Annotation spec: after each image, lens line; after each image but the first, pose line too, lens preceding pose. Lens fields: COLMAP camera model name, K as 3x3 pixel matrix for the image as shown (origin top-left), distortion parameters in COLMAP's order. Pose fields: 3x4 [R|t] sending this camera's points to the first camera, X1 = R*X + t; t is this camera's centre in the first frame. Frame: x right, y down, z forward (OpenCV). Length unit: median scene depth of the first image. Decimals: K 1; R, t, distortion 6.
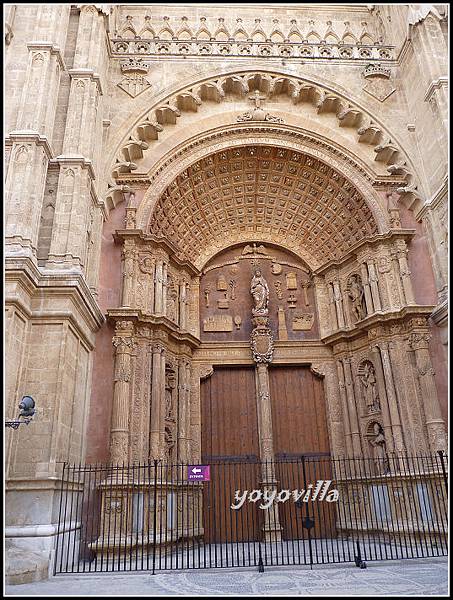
lens RADIAL K [[478.2, 0, 225.4], [0, 478.2, 300.0], [0, 0, 1]] dist [-0.007855, -0.003370]
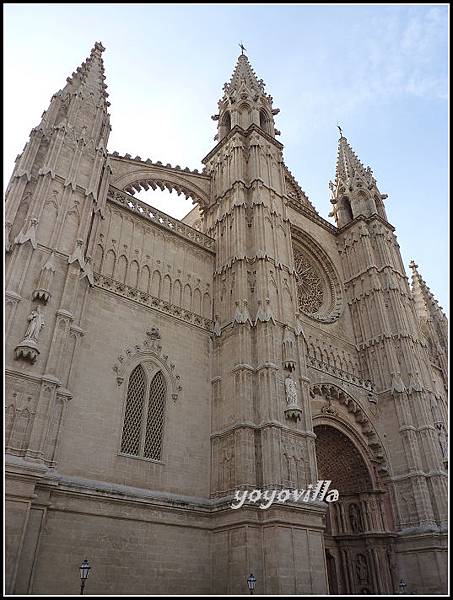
lens RADIAL K [[478.2, 0, 226.5], [0, 478.2, 300.1], [0, 0, 1]] dist [-0.007855, -0.003370]
pose [[0.802906, 0.357878, 0.476724, -1.358746], [-0.245020, 0.927182, -0.283371, -0.142545], [-0.543422, 0.110714, 0.832127, -0.431453]]
